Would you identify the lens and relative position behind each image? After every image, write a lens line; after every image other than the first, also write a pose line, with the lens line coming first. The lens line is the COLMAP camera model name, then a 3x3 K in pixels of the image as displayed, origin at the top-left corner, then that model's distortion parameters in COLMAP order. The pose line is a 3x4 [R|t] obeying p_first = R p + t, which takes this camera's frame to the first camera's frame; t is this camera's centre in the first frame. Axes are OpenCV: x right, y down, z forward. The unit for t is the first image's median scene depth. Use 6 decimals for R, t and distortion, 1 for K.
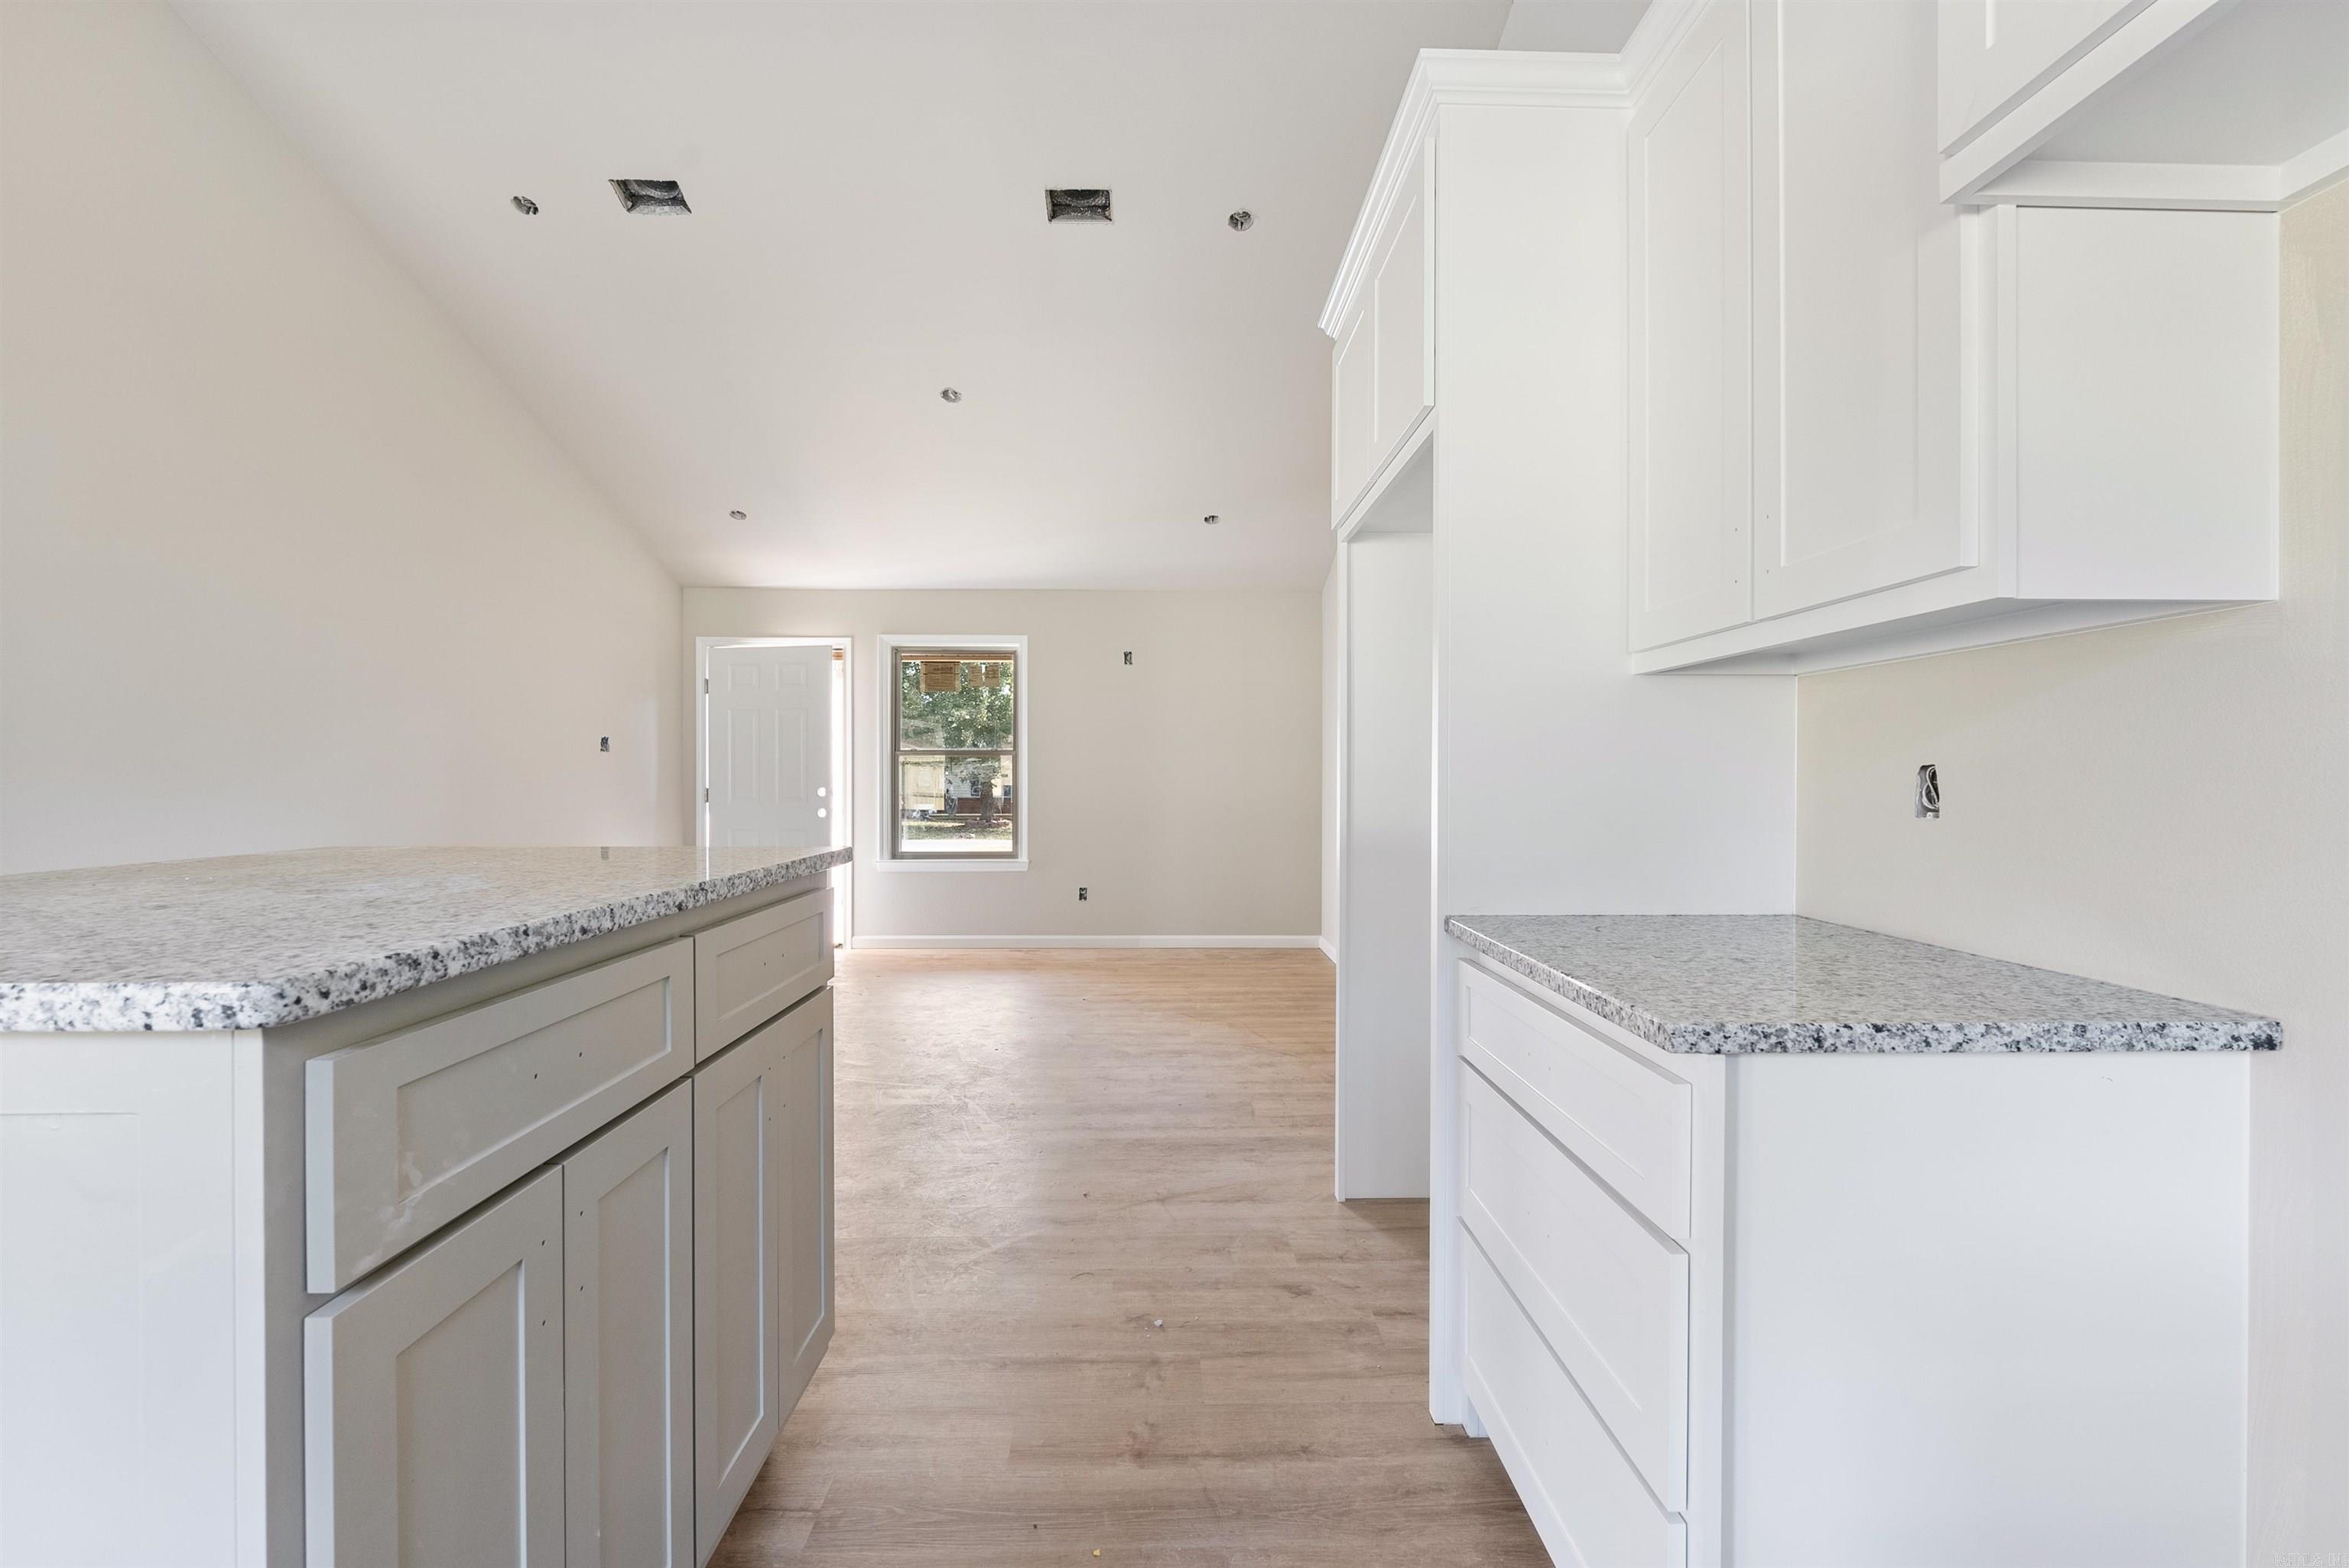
lens RADIAL K [[1046.1, 0, 1186.1], [0, 1046.1, 779.6], [0, 0, 1]] dist [-0.005400, -0.000030]
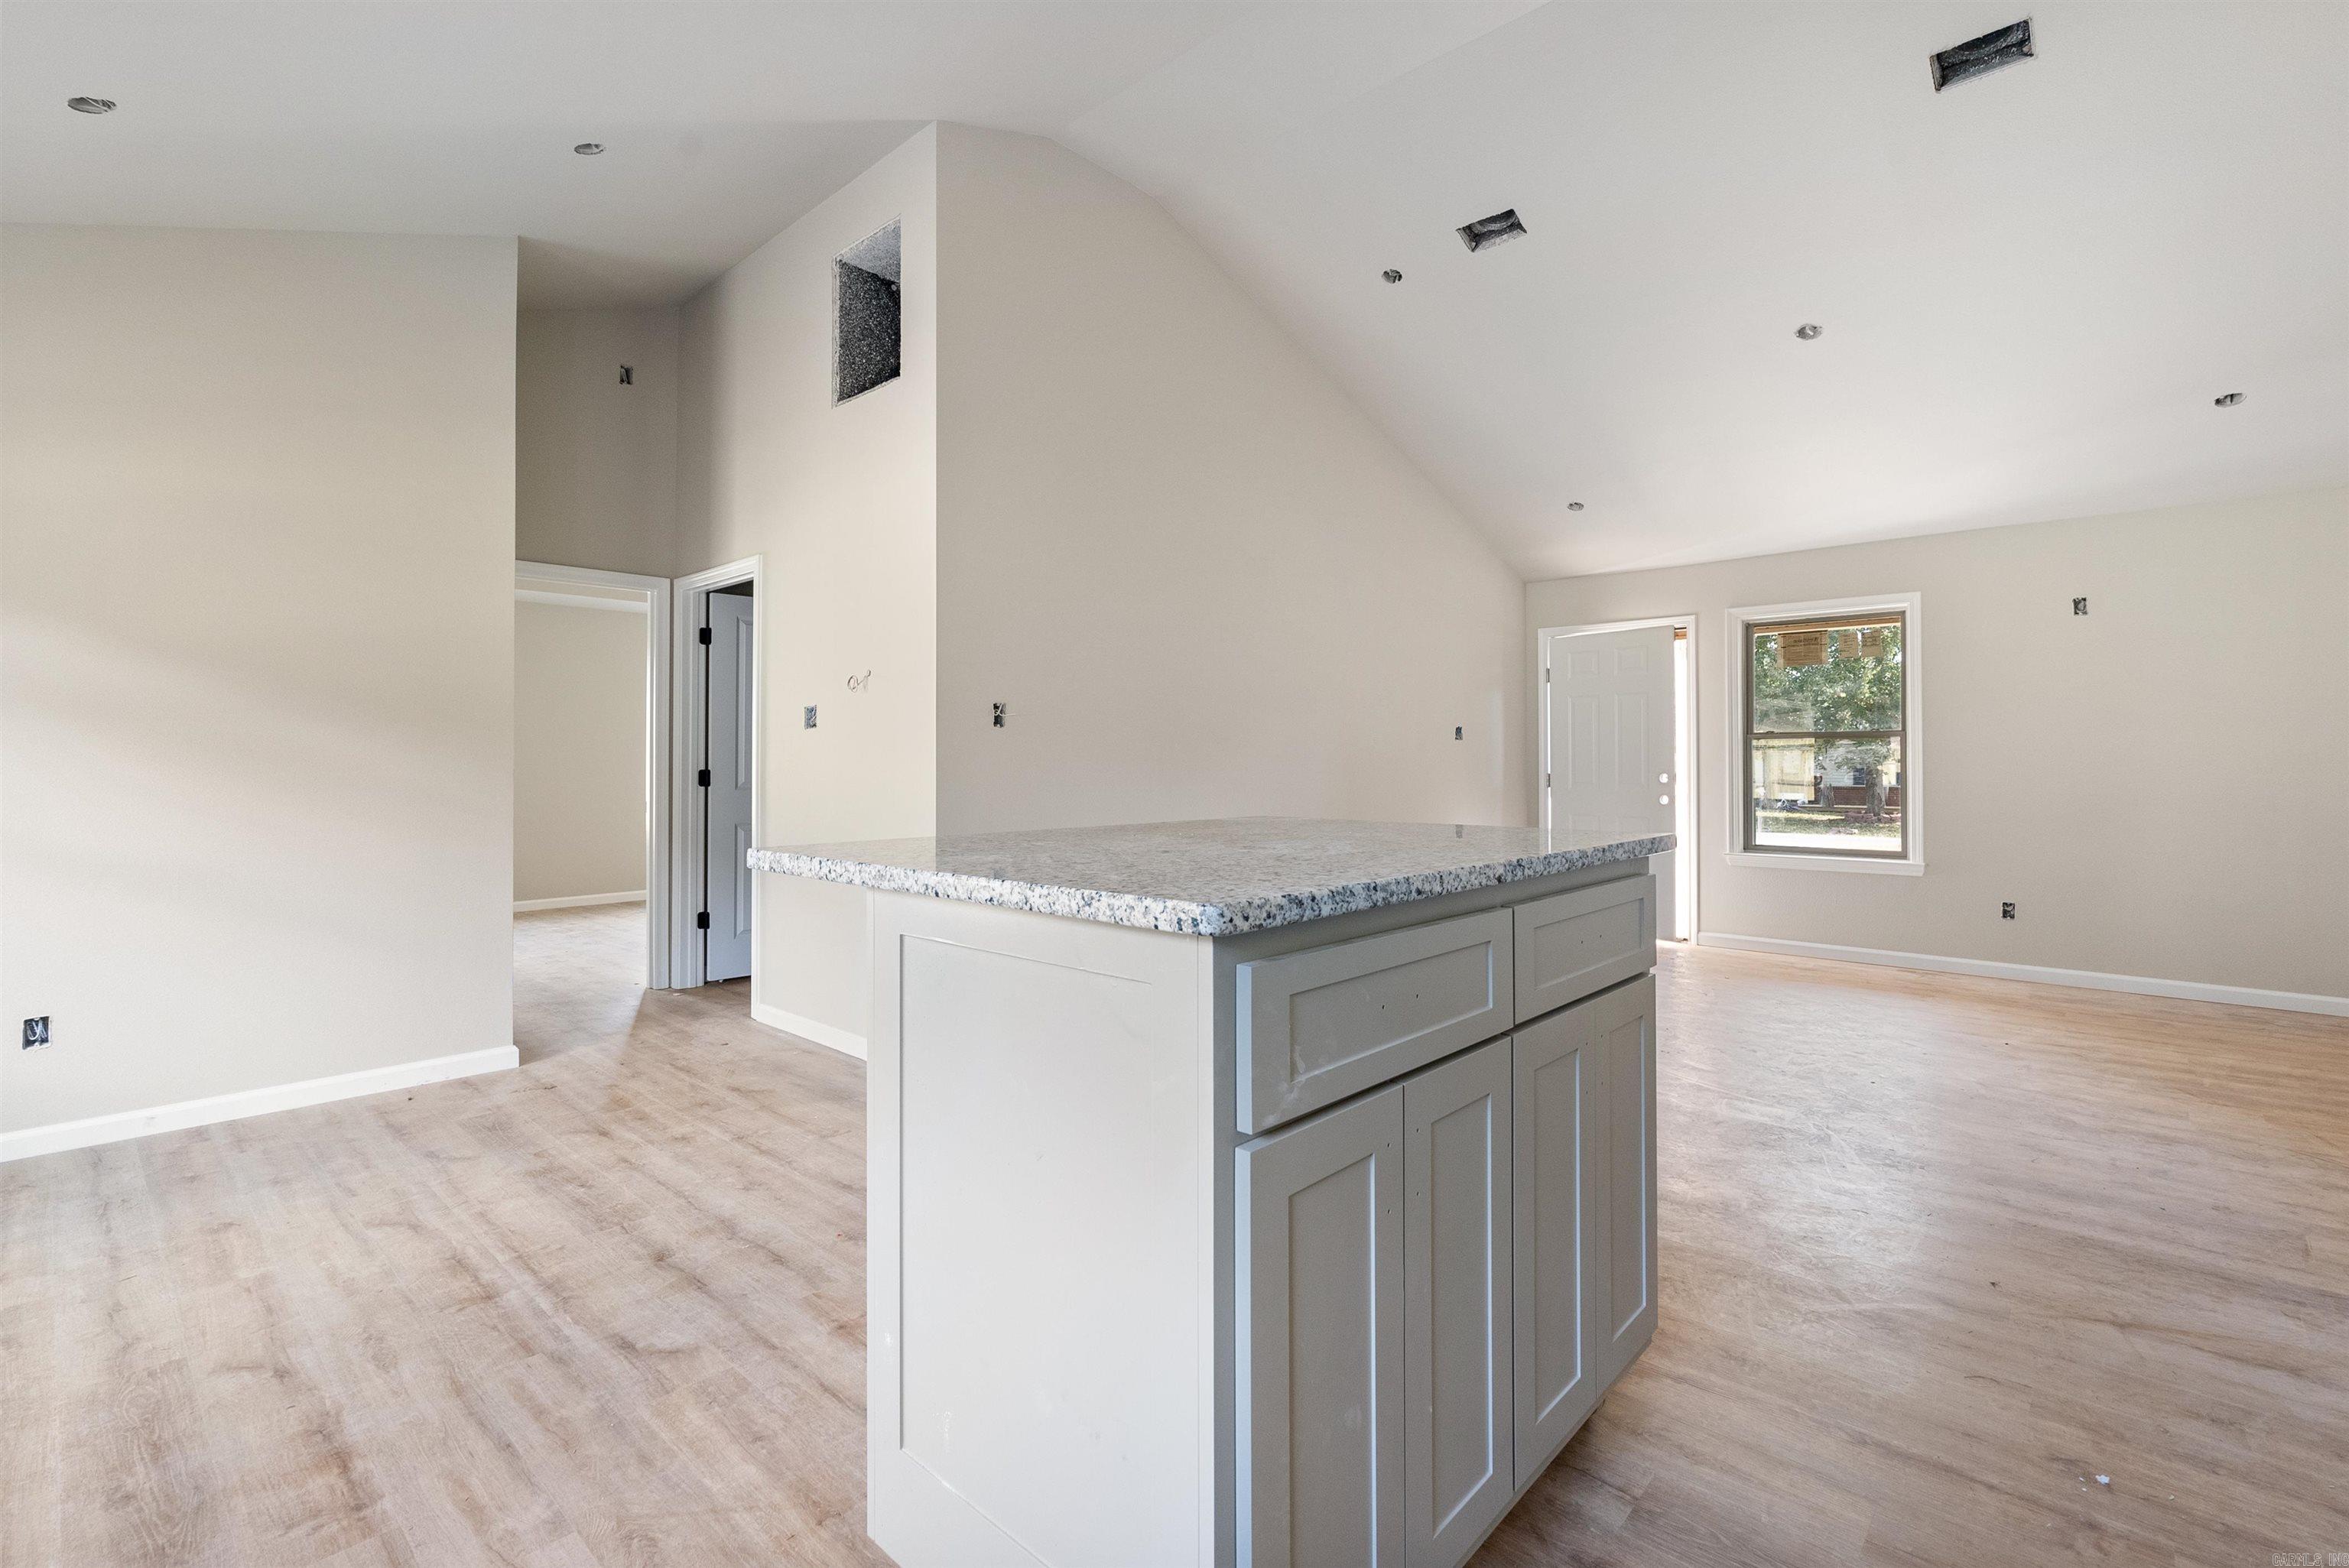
lens RADIAL K [[1055.2, 0, 1172.0], [0, 1055.2, 754.9], [0, 0, 1]] dist [-0.002602, -0.000325]
pose [[0.712093, -0.006050, -0.702059, 0.024220], [-0.000871, 0.999954, -0.009501, 0.000005], [0.702085, 0.007377, 0.712055, -0.019901]]
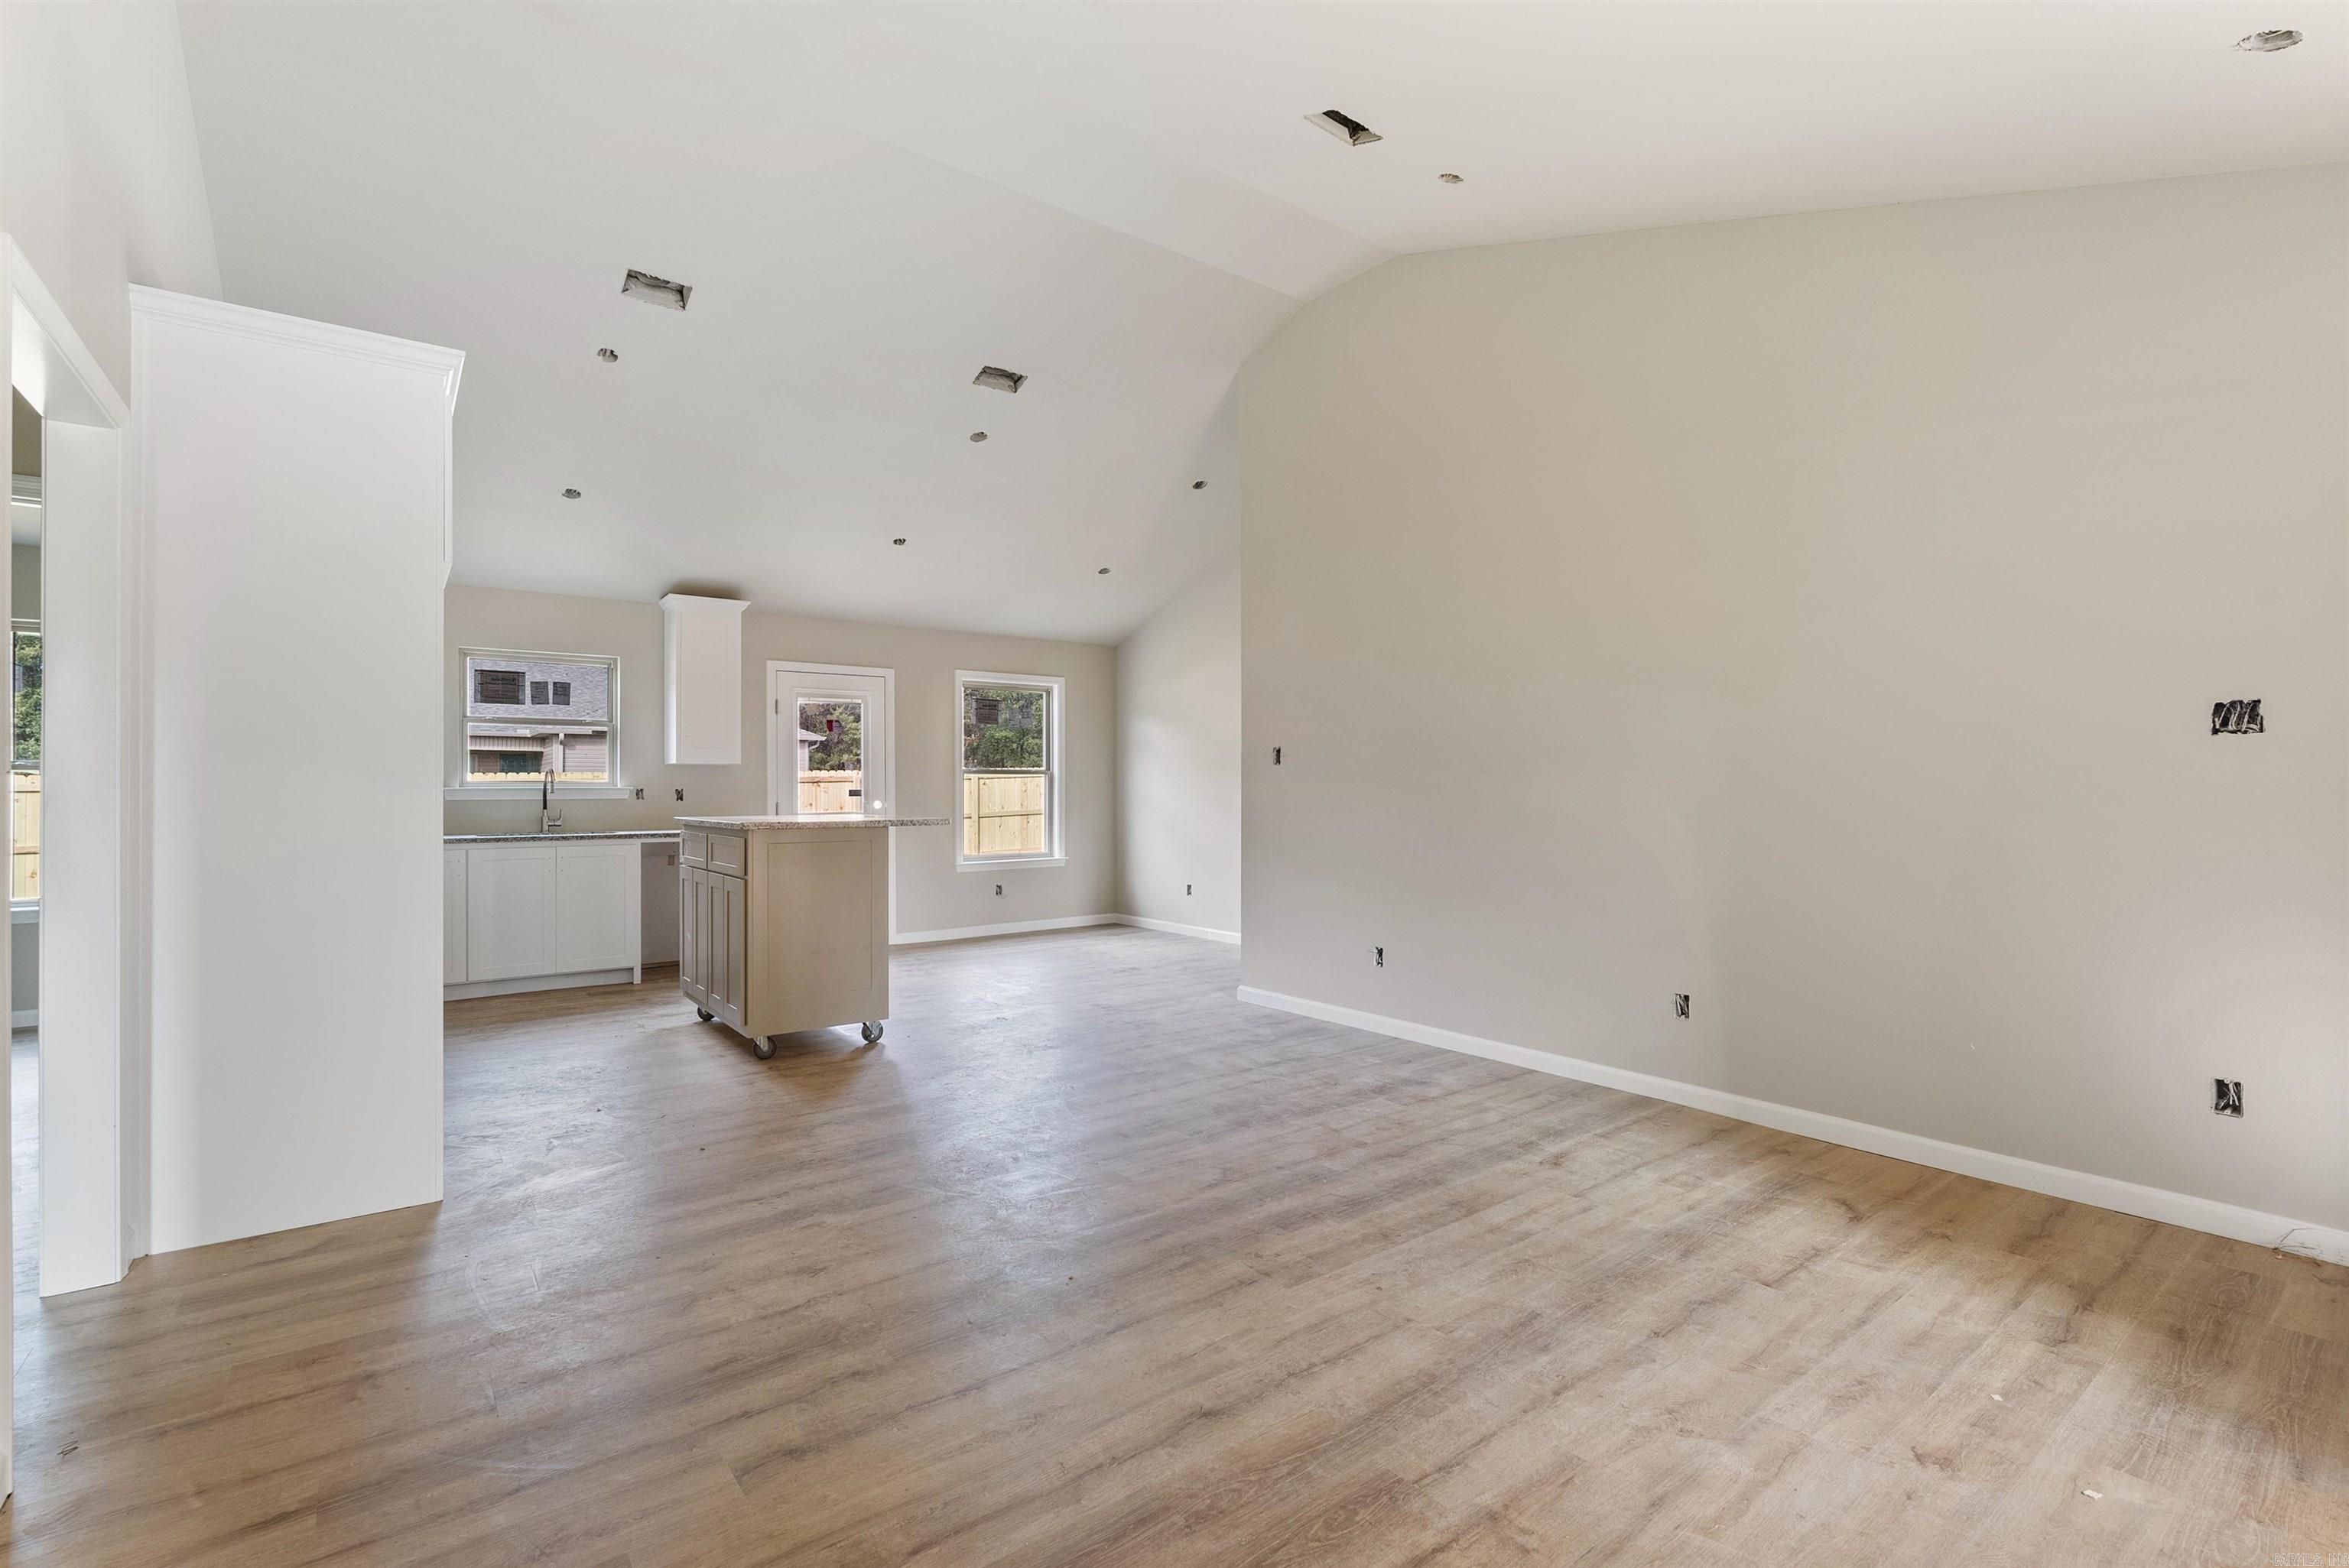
lens RADIAL K [[1048.3, 0, 1161.0], [0, 1048.3, 780.8], [0, 0, 1]] dist [-0.004027, -0.000166]
pose [[-0.821599, -0.001620, -0.570063, 0.147972], [0.003708, 0.999960, -0.008185, -0.001532], [0.570053, -0.008838, -0.821560, 2.243052]]
